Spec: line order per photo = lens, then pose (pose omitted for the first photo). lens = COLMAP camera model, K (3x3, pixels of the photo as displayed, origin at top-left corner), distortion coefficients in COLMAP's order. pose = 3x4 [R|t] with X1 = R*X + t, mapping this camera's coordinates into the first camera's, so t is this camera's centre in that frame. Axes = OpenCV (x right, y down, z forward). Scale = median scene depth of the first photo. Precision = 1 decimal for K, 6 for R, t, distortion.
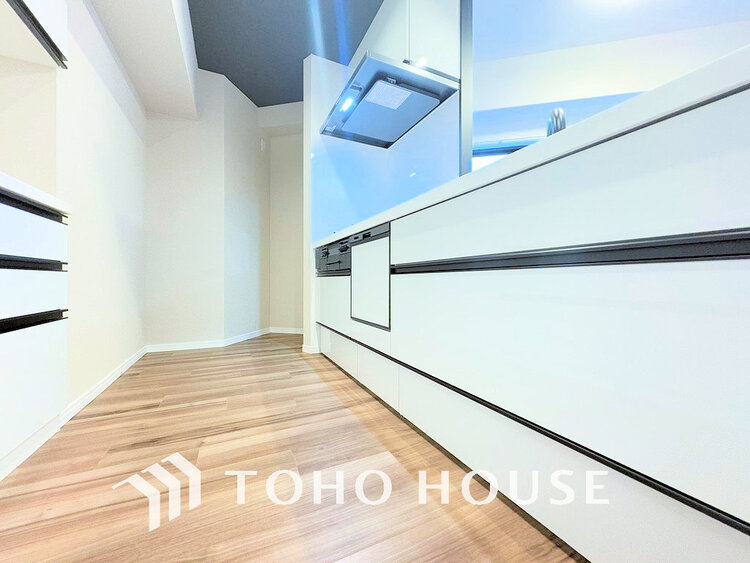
lens RADIAL K [[297.9, 0, 375.0], [0, 297.9, 281.5], [0, 0, 1]] dist [0.000757, 0.000240]
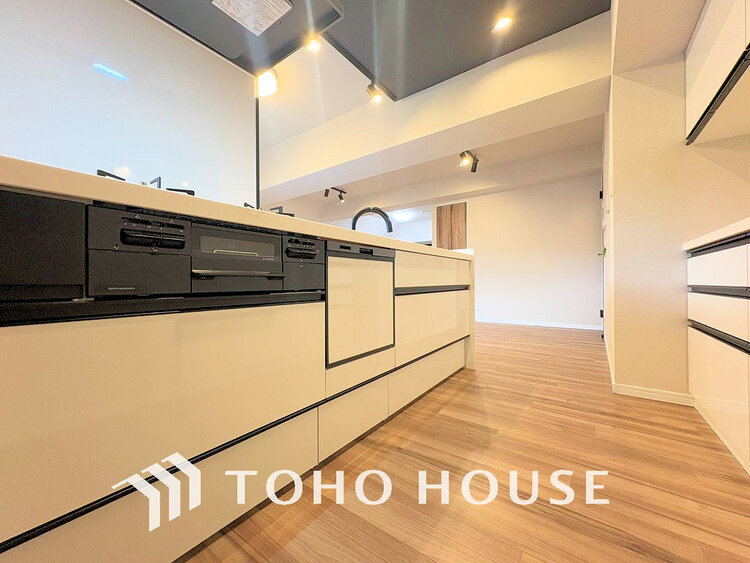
lens RADIAL K [[297.9, 0, 375.0], [0, 297.9, 281.5], [0, 0, 1]] dist [0.000757, 0.000240]
pose [[-0.469624, -0.000238, 0.882866, -0.921816], [0.006546, 0.999972, 0.003752, -0.084411], [-0.882842, 0.007542, -0.469609, 1.609481]]
